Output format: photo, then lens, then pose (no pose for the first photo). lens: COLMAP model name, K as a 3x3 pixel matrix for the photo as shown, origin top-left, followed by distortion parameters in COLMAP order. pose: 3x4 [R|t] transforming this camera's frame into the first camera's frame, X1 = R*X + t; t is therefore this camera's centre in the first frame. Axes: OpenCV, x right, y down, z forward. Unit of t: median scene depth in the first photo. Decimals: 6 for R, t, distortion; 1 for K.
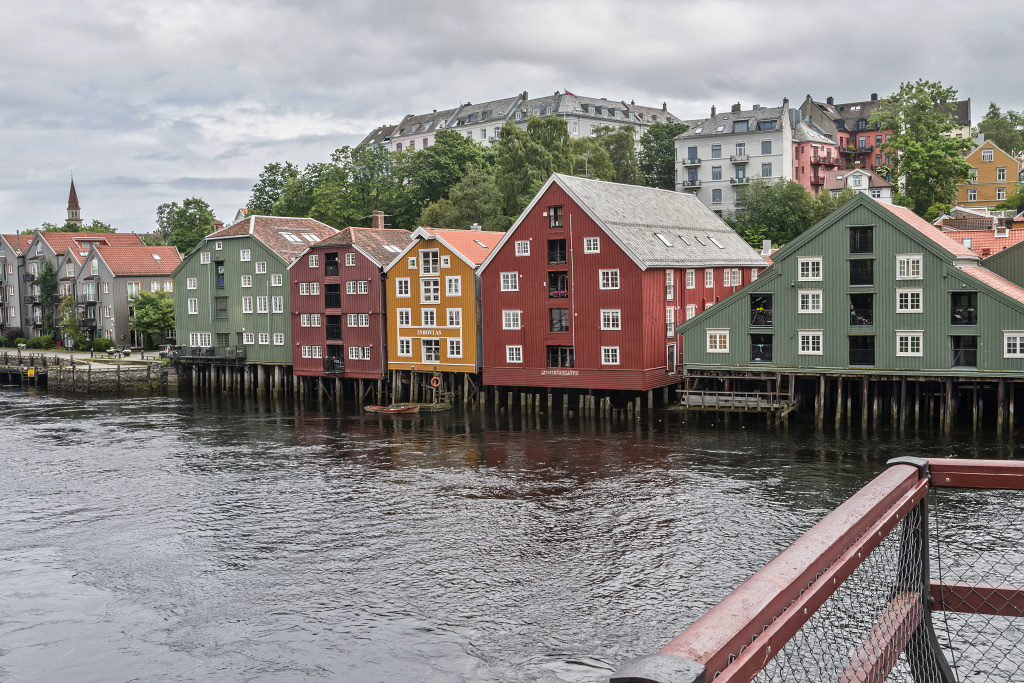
lens RADIAL K [[1075.5, 0, 509.0], [0, 1075.5, 347.3], [0, 0, 1]] dist [0.016626, 0.000000]
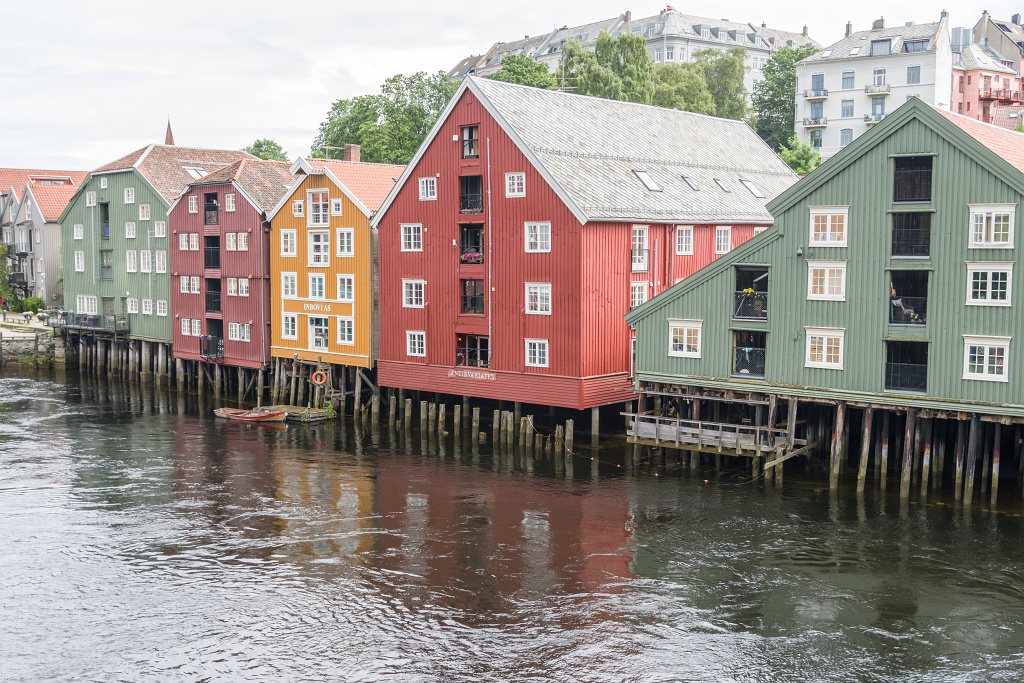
lens RADIAL K [[1146.2, 0, 511.6], [0, 1146.2, 343.2], [0, 0, 1]] dist [0.018130, 0.000000]
pose [[0.988134, 0.037496, -0.148947, 0.160939], [-0.033403, 0.998995, 0.029886, -0.016596], [0.149917, -0.024556, 0.988394, 0.266003]]
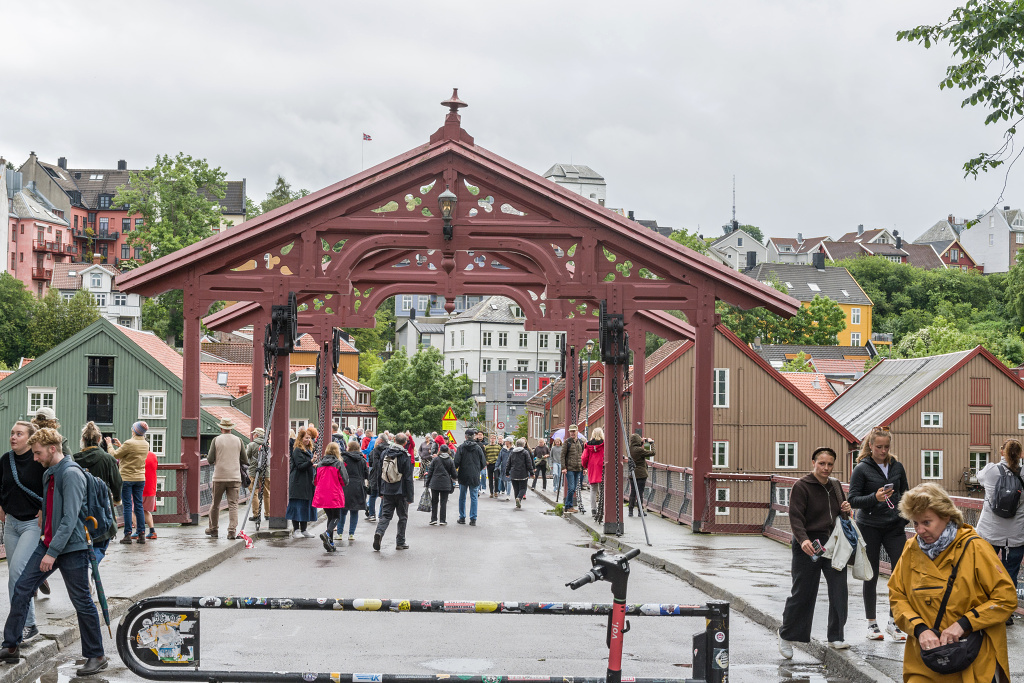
lens RADIAL K [[1757.5, 0, 508.2], [0, 1757.5, 342.1], [0, 0, 1]] dist [0.002714, 0.000000]
pose [[0.853578, 0.061965, 0.517267, -0.101550], [-0.009189, 0.994537, -0.103976, 0.017071], [-0.520885, 0.083998, 0.849484, -0.300521]]
